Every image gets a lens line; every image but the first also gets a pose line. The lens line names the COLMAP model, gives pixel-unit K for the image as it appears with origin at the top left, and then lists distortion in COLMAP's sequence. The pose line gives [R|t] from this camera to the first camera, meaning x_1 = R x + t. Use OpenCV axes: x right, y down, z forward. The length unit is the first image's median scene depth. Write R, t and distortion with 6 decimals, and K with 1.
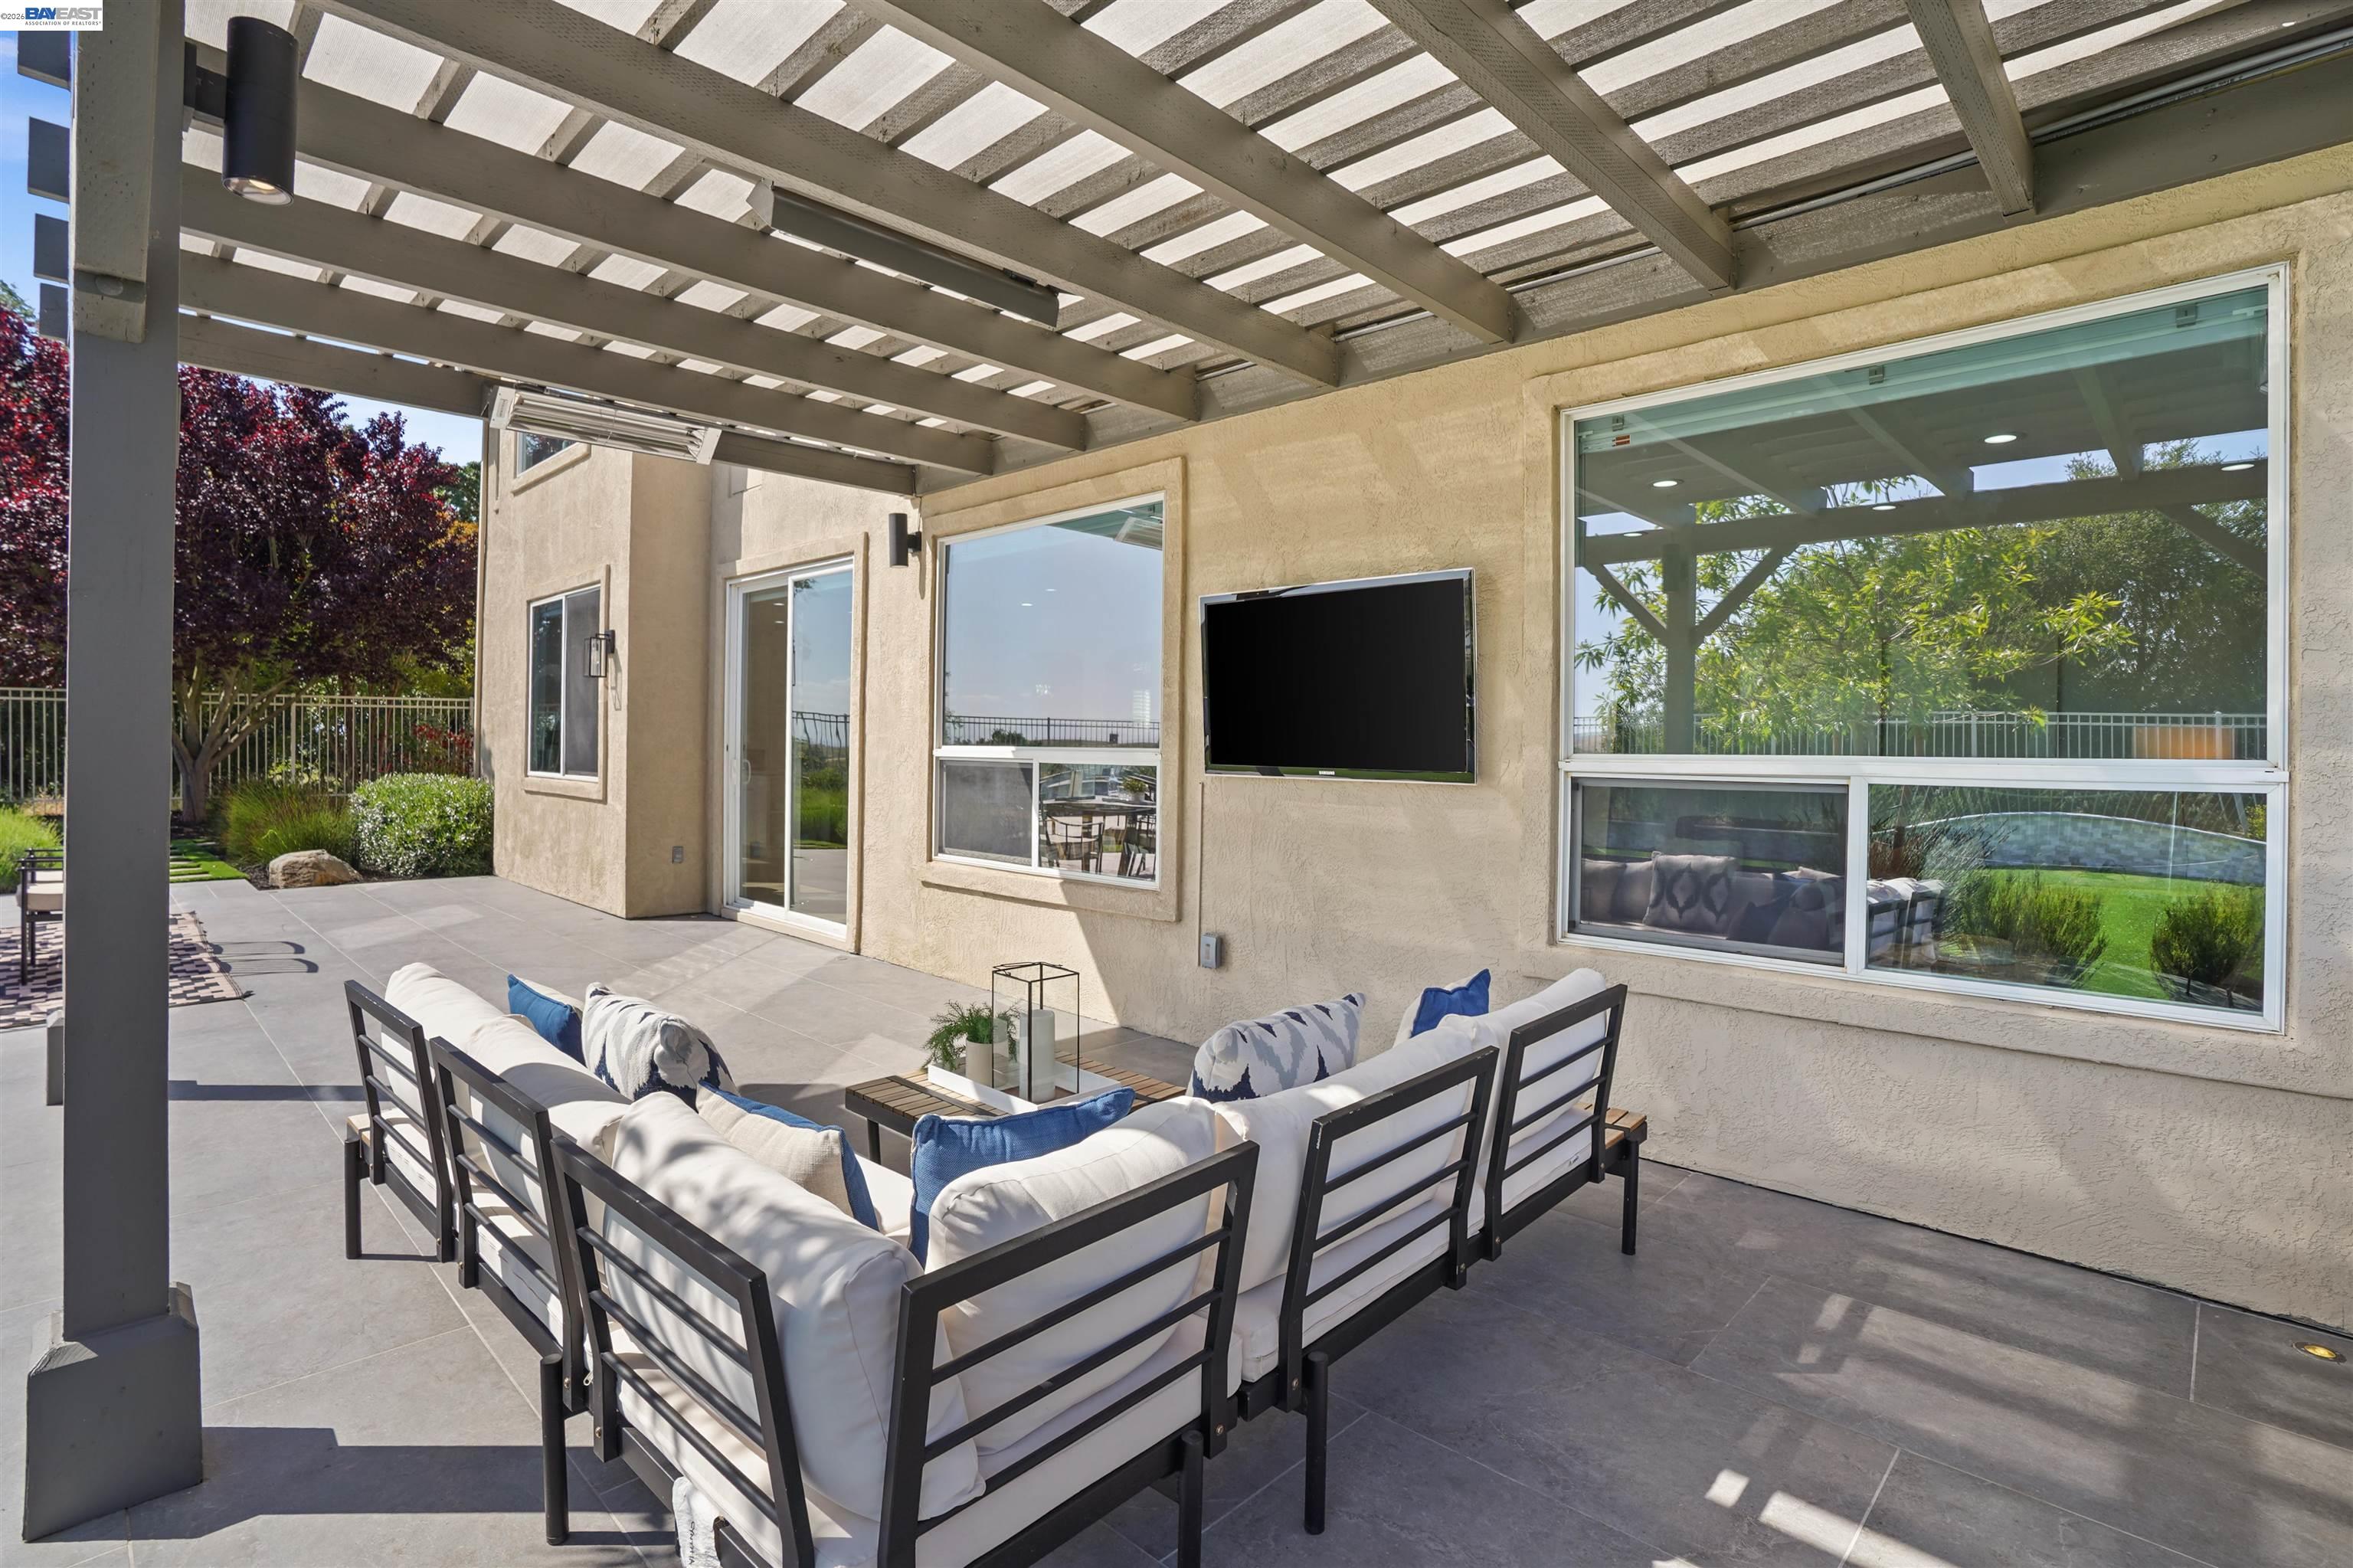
lens RADIAL K [[1126.2, 0, 1186.6], [0, 1126.2, 743.2], [0, 0, 1]] dist [-0.074904, 0.045647]
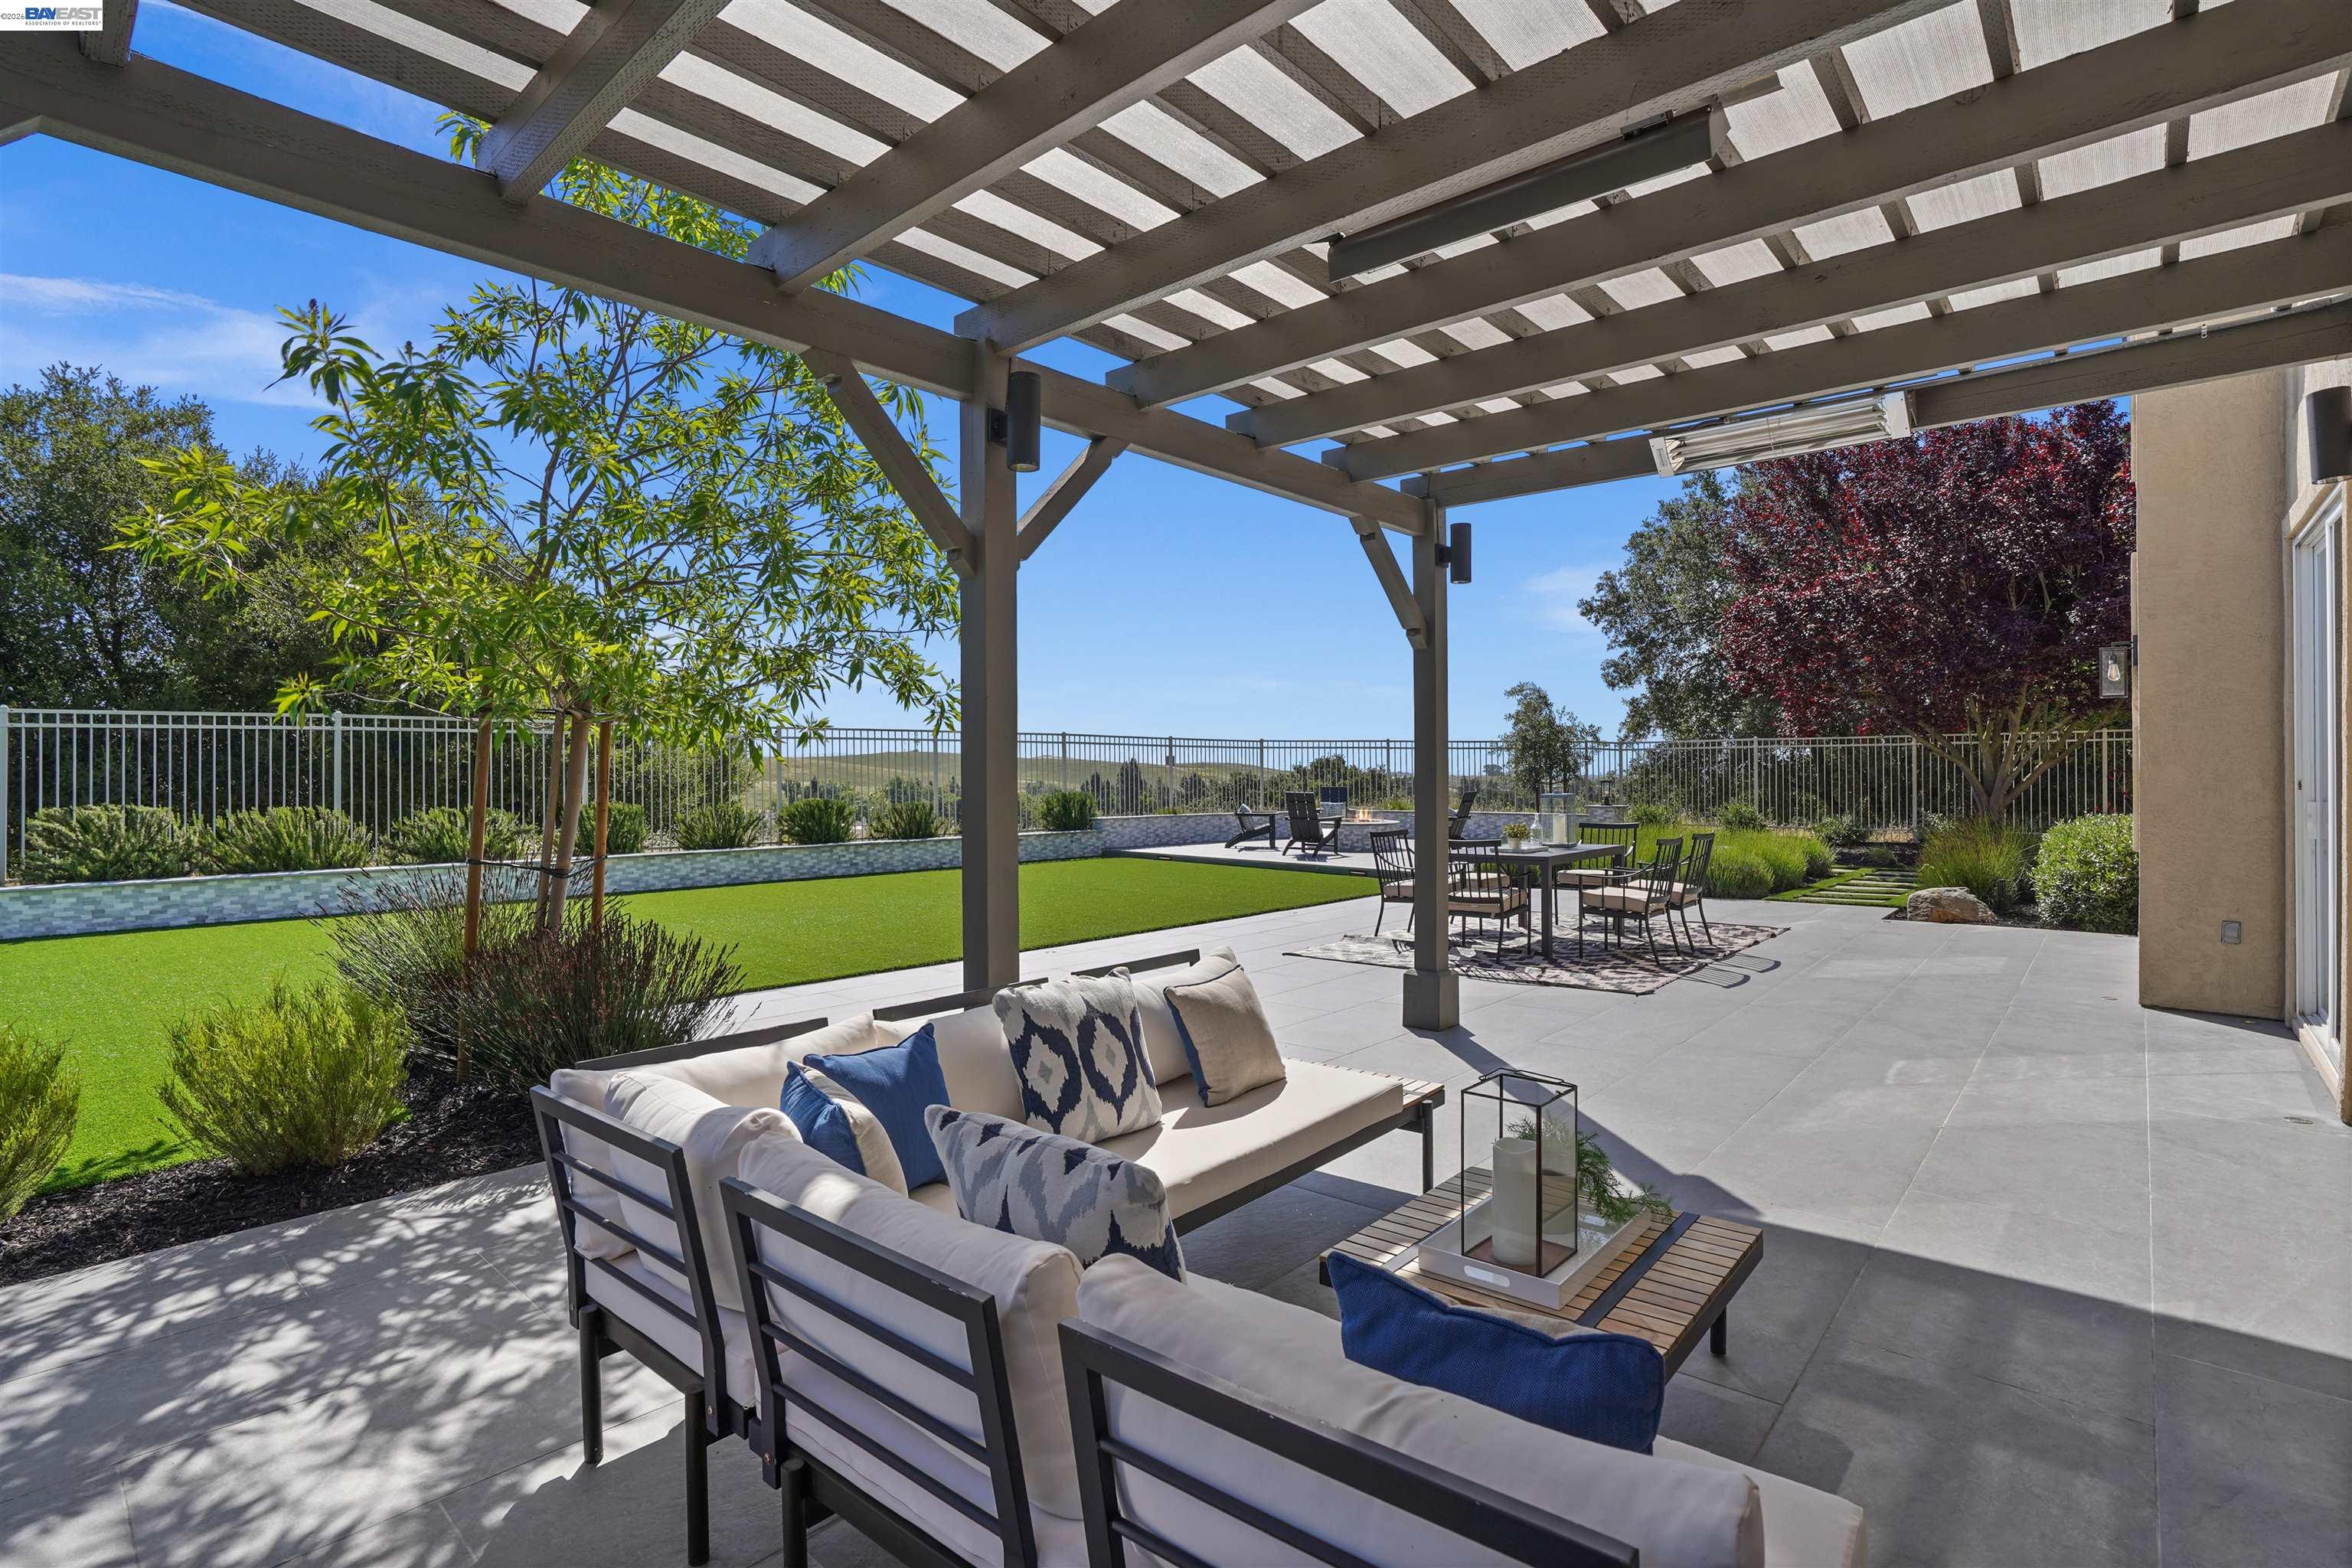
lens RADIAL K [[1113.4, 0, 1171.5], [0, 1113.4, 779.0], [0, 0, 1]] dist [-0.071775, 0.027665]
pose [[0.014768, -0.007927, -0.999860, 0.349639], [0.002110, 0.999967, -0.007896, 0.006092], [0.999889, -0.001994, 0.014785, 0.441246]]
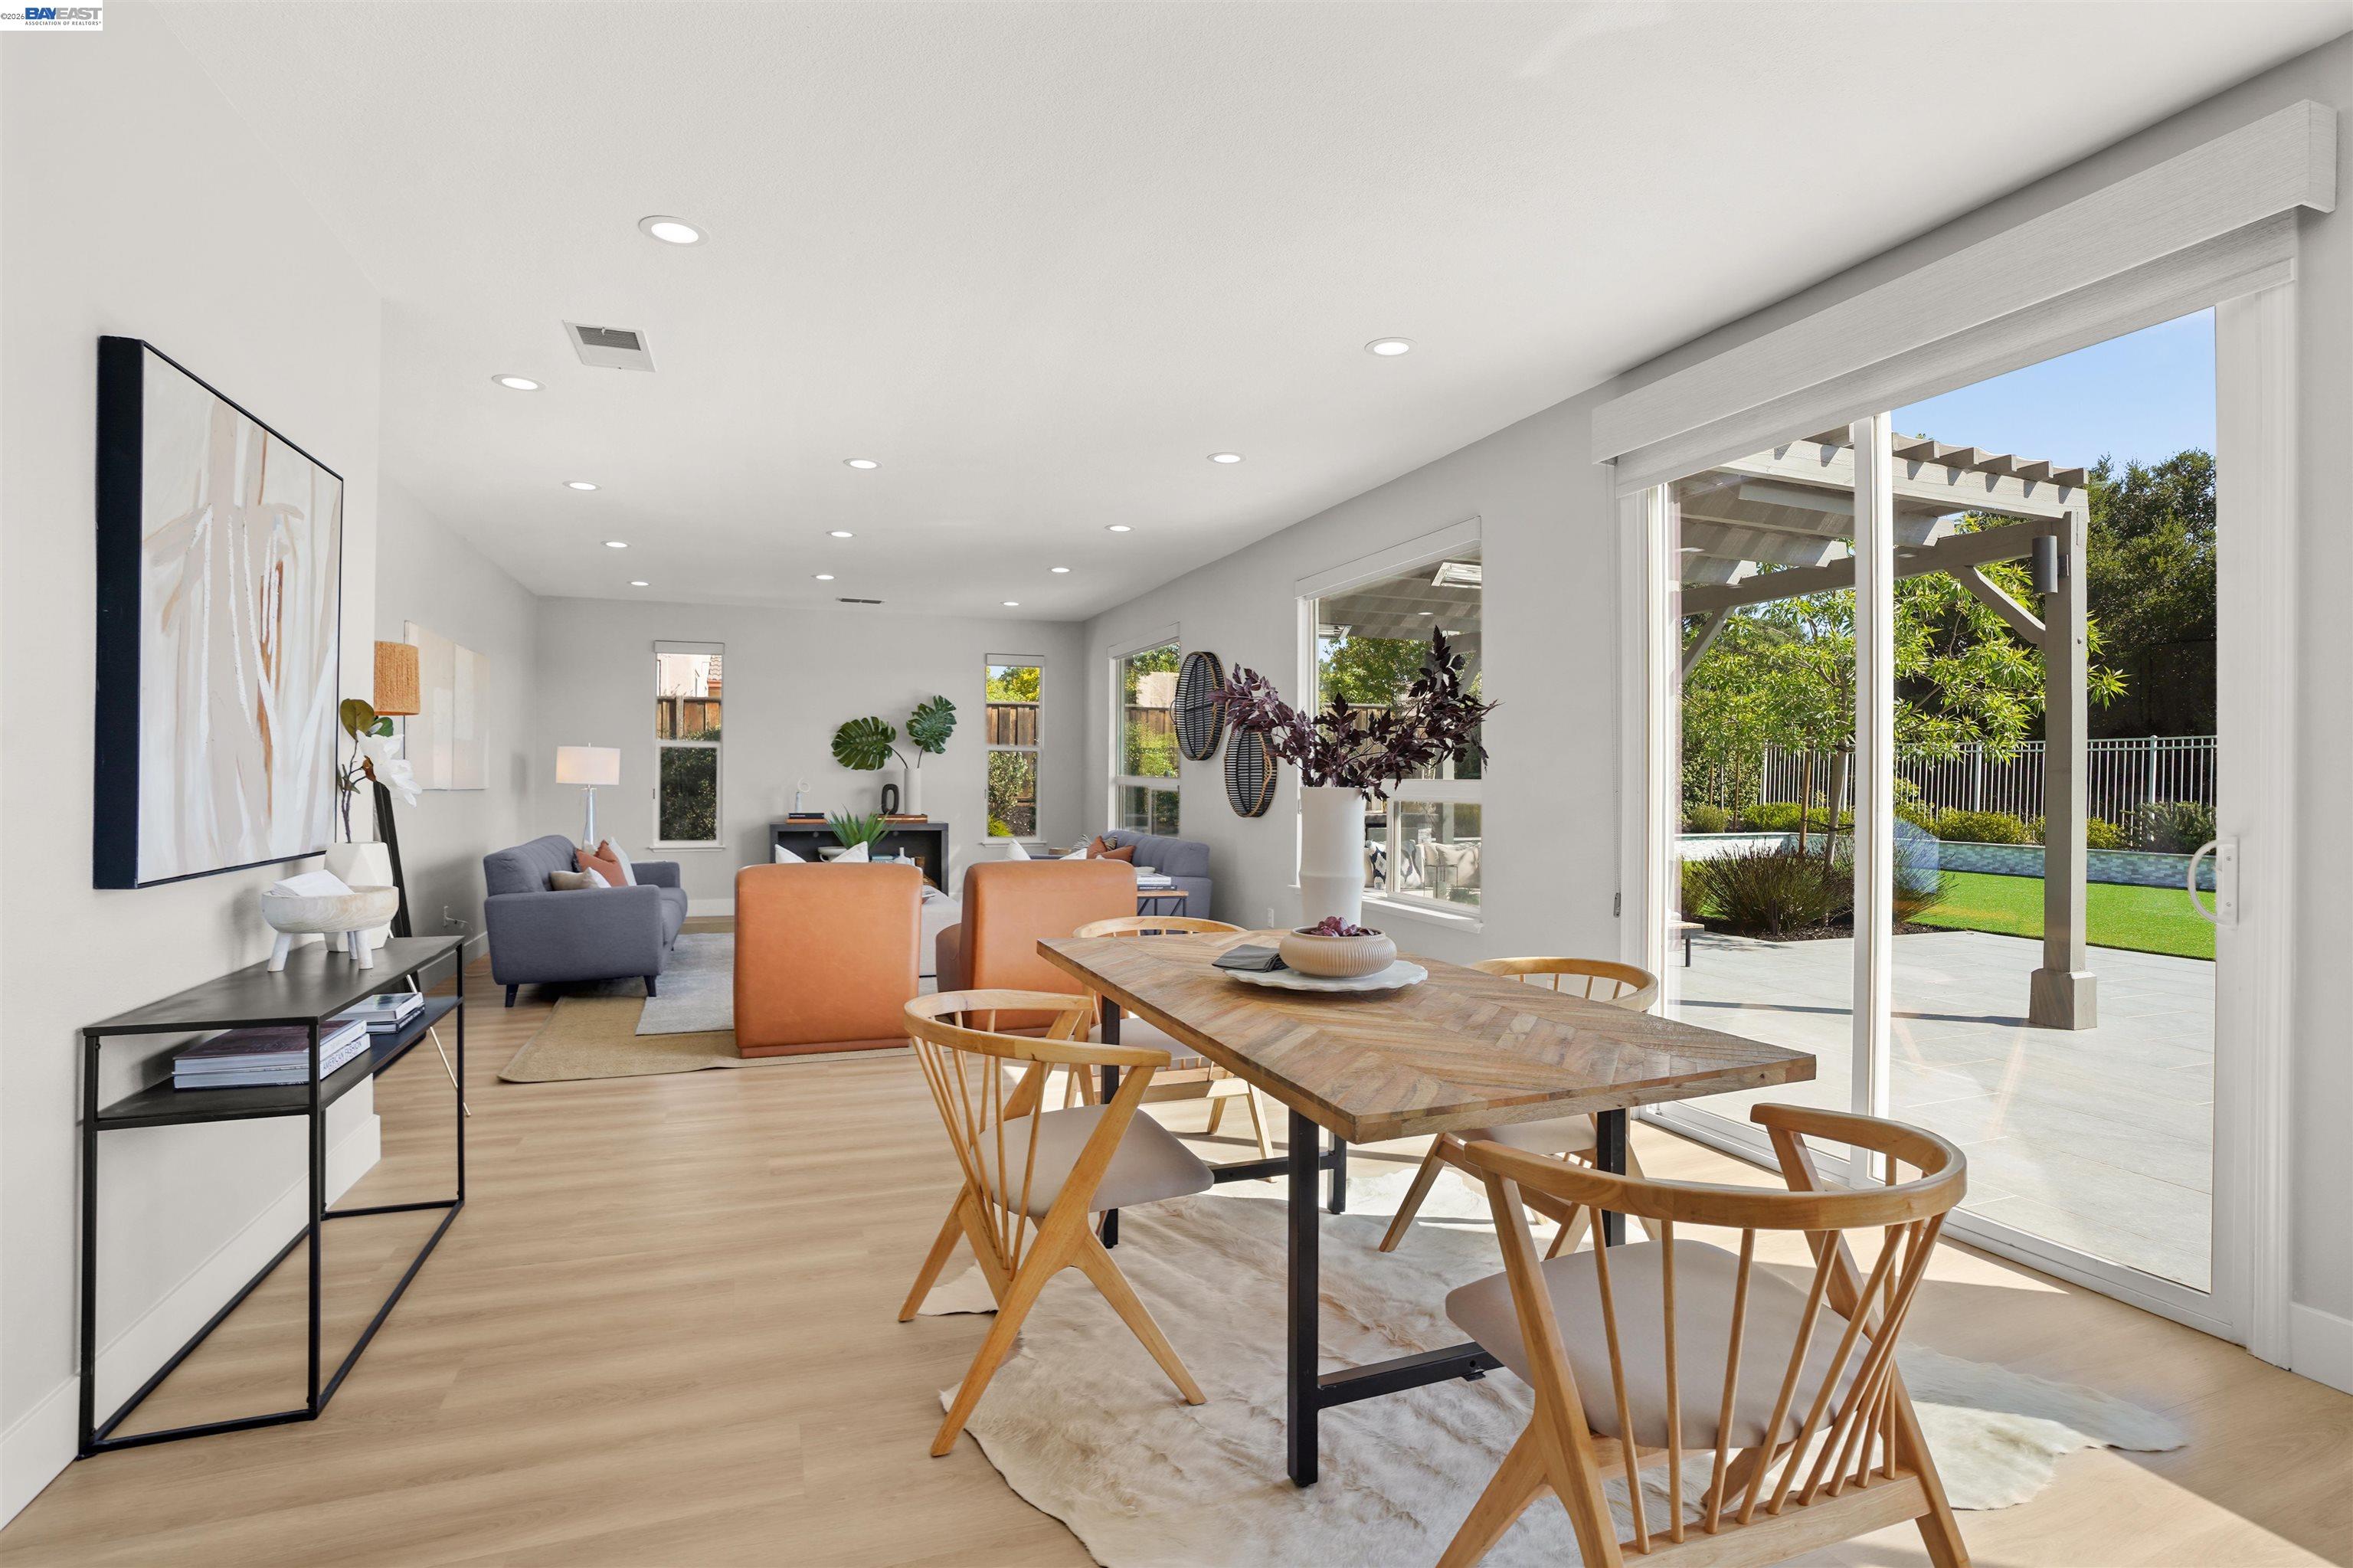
lens RADIAL K [[1113.9, 0, 1172.0], [0, 1113.9, 779.0], [0, 0, 1]] dist [-0.071775, 0.027665]
pose [[-0.891870, -0.018964, 0.451894, -0.410496], [-0.018094, 0.999817, 0.006247, 0.004422], [-0.451929, -0.002605, -0.892050, 2.029820]]
